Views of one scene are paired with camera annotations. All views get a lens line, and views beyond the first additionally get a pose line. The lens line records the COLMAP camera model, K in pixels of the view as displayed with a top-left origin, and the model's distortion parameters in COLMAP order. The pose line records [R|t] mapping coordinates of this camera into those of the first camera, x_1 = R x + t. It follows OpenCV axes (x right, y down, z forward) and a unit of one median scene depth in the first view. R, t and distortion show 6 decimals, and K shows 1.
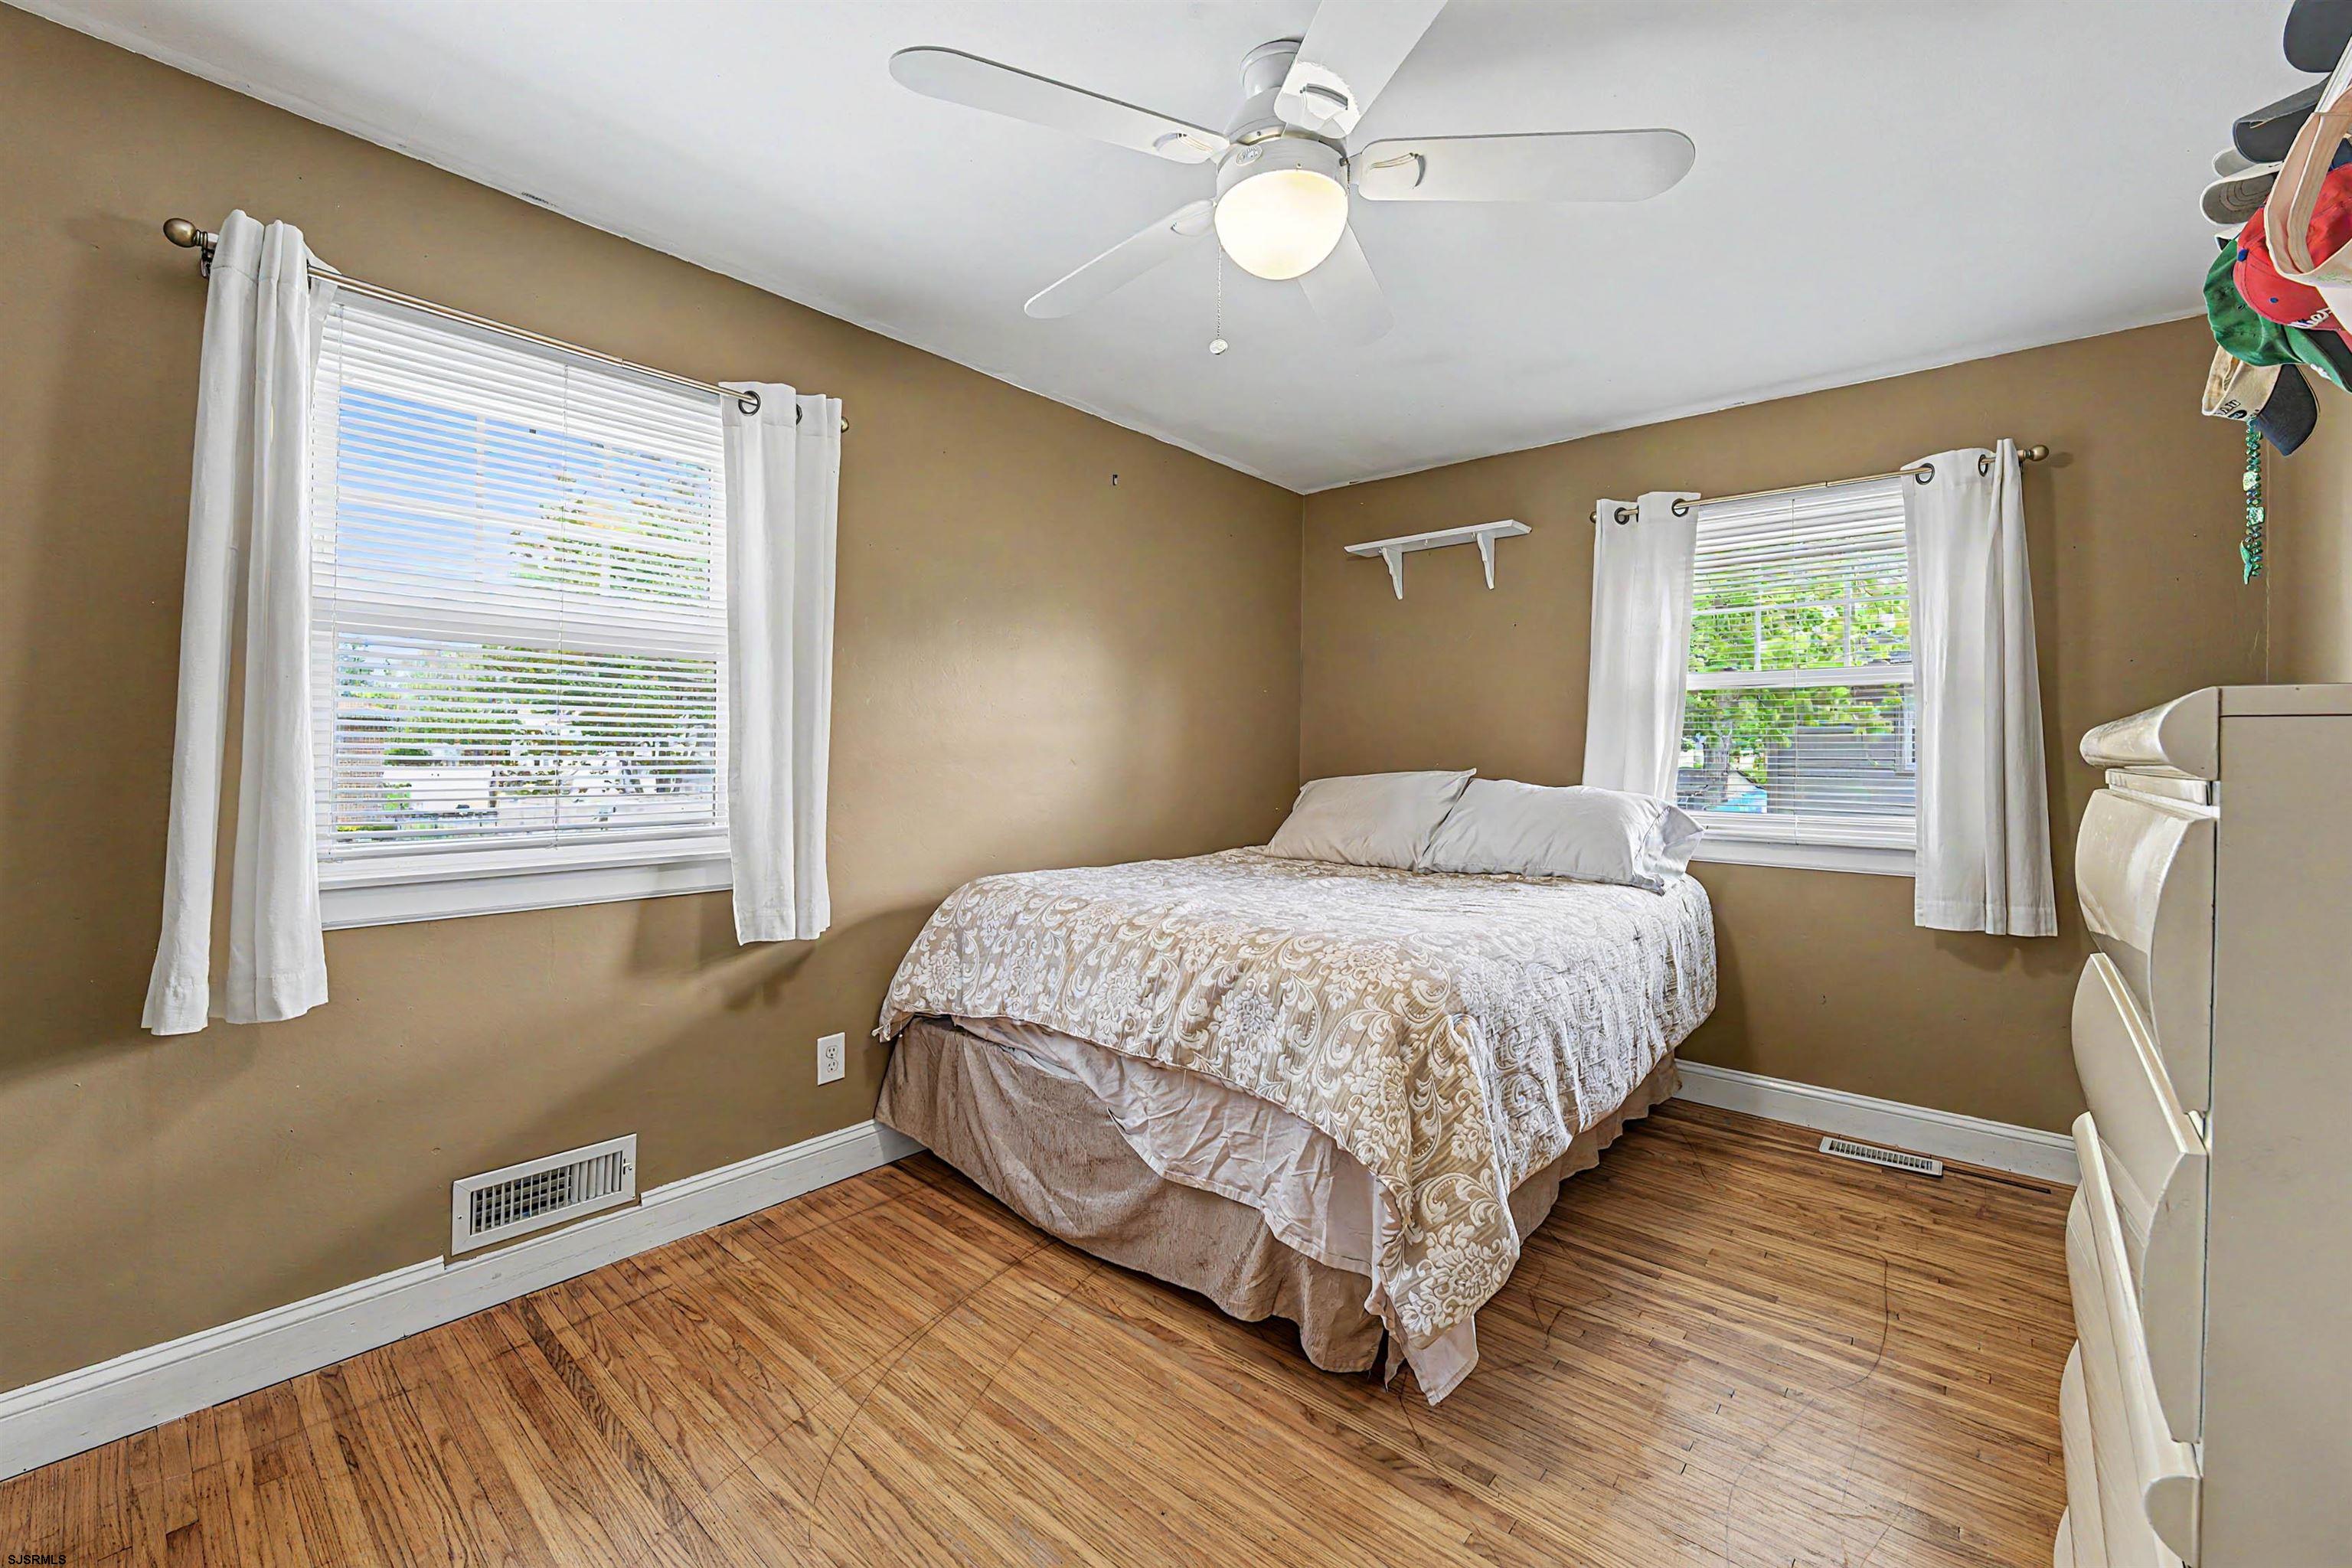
lens RADIAL K [[933.4, 0, 1175.0], [0, 933.4, 759.0], [0, 0, 1]] dist [-0.002981, -0.000693]
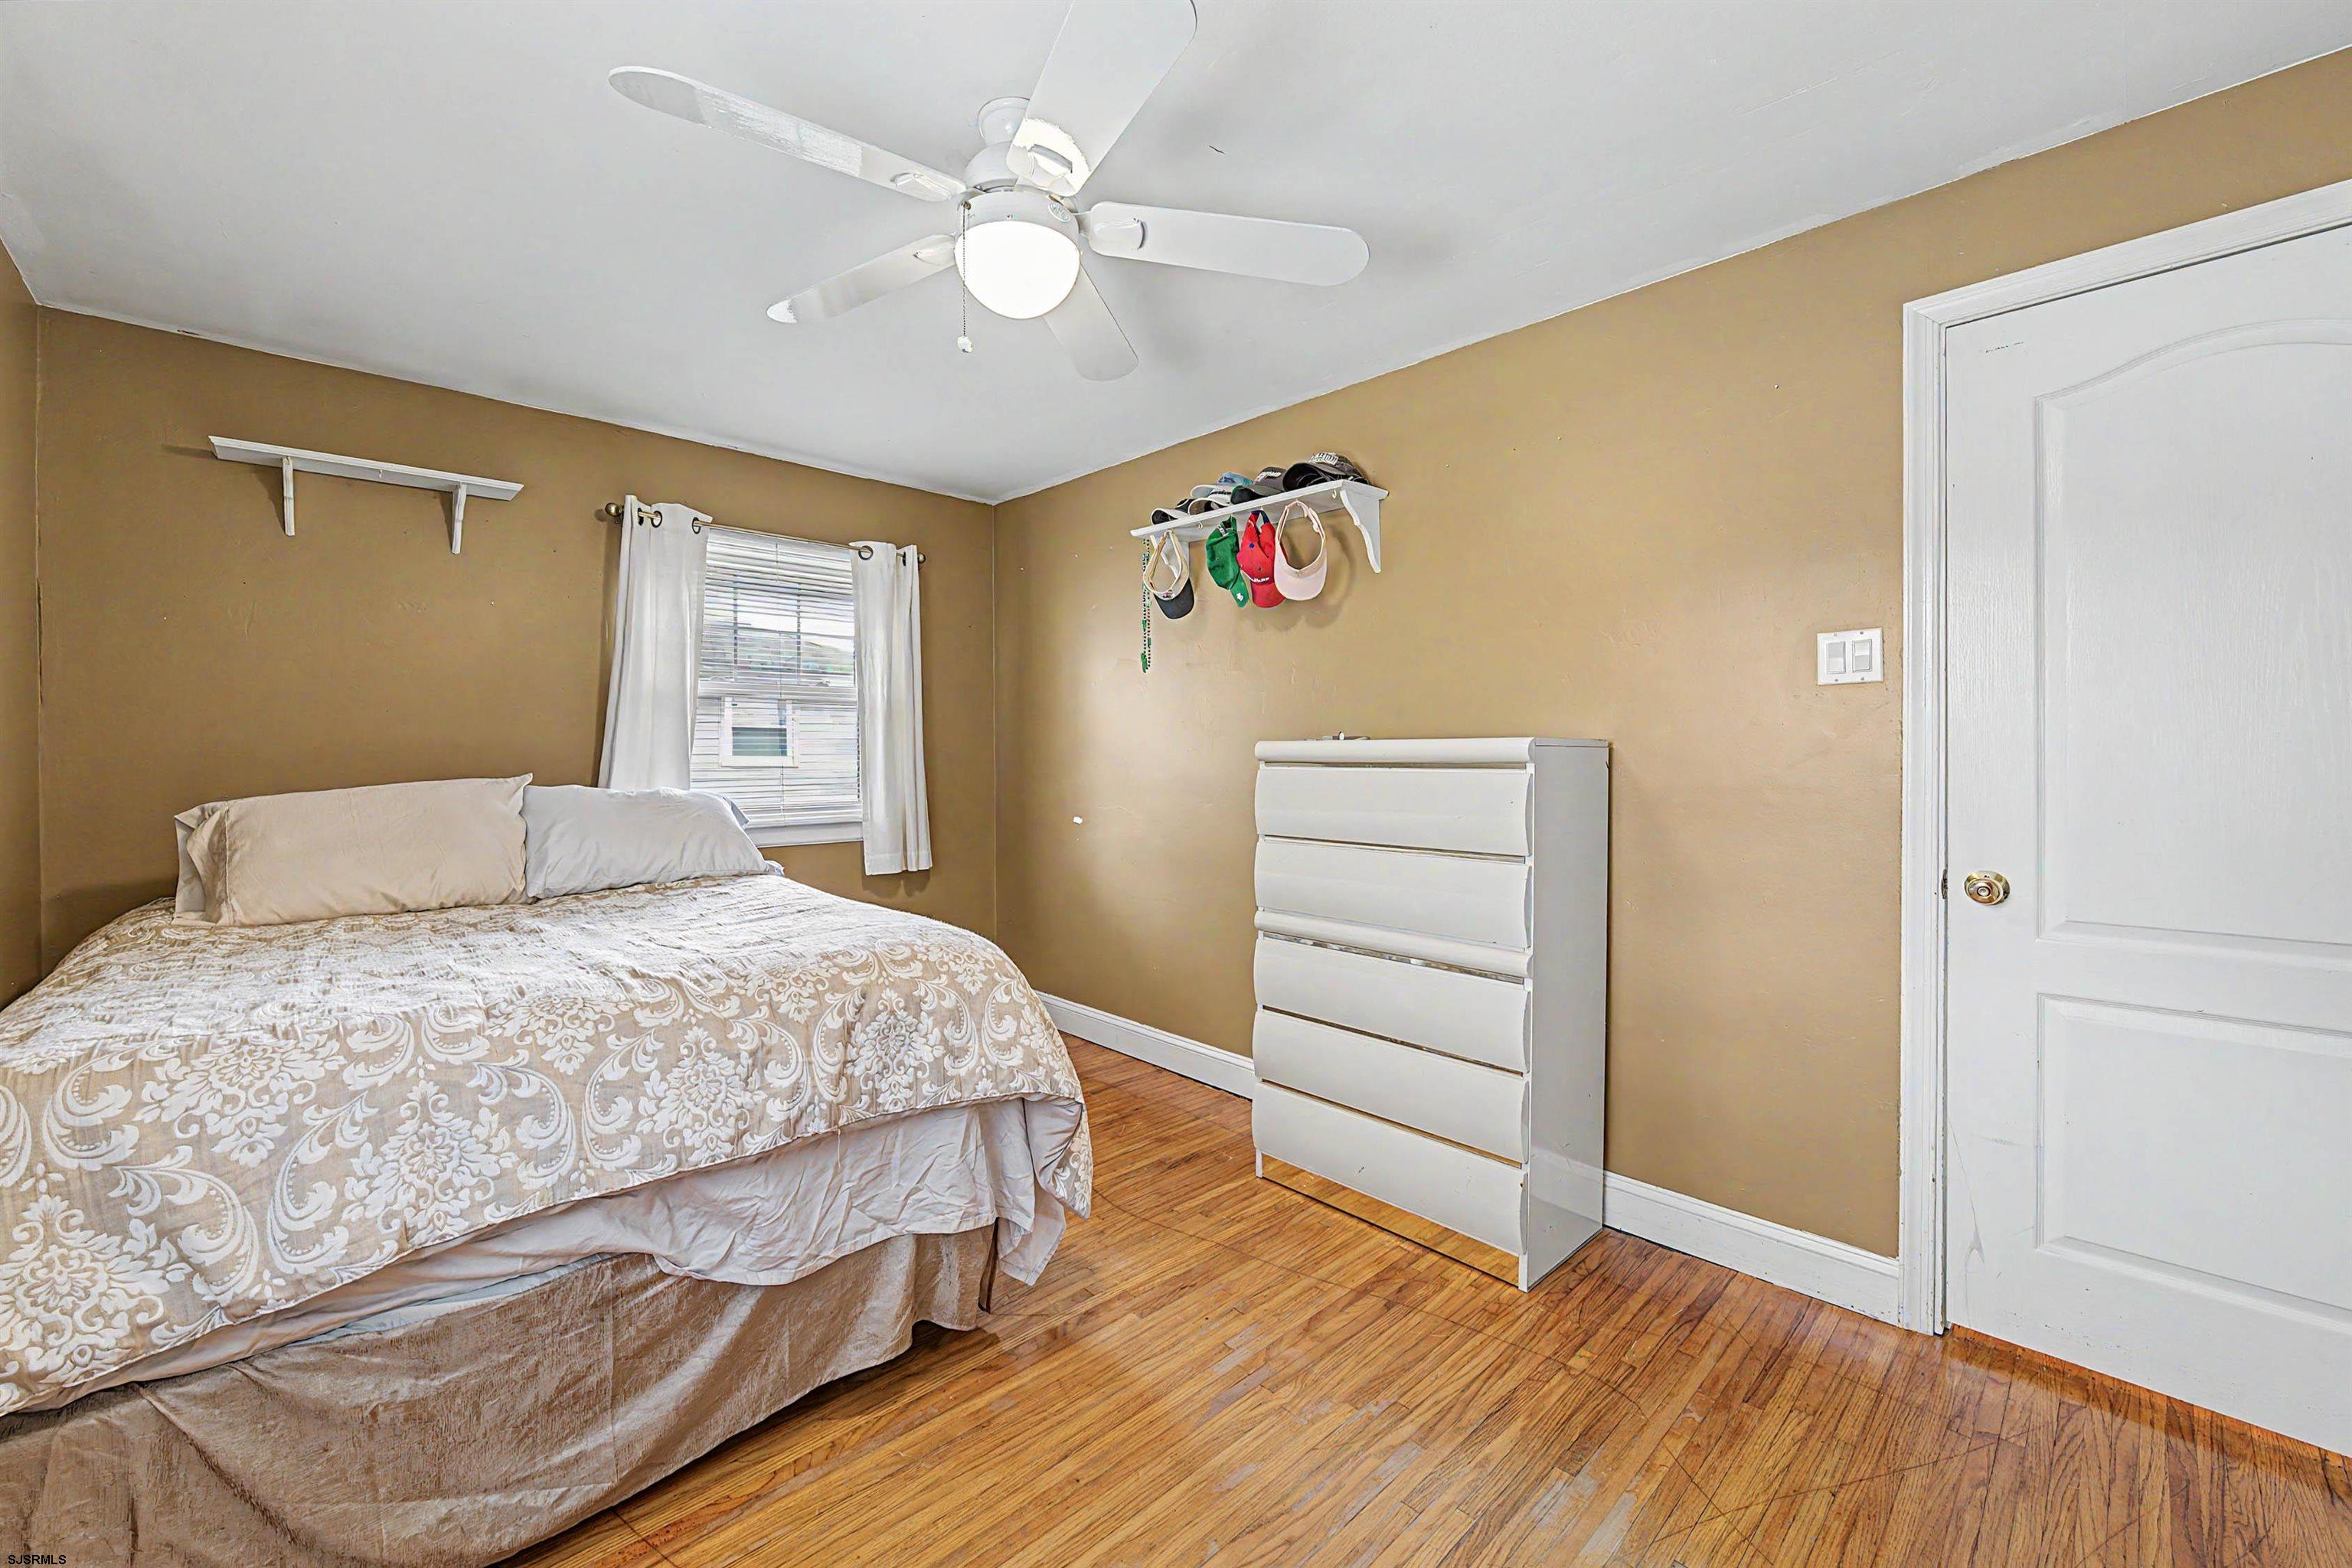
lens RADIAL K [[933.4, 0, 1149.1], [0, 933.4, 759.1], [0, 0, 1]] dist [-0.002981, -0.000693]
pose [[0.119244, -0.017687, 0.992707, -0.761369], [0.009379, 0.999817, 0.016687, -0.020440], [-0.992821, 0.007321, 0.119388, 0.572860]]
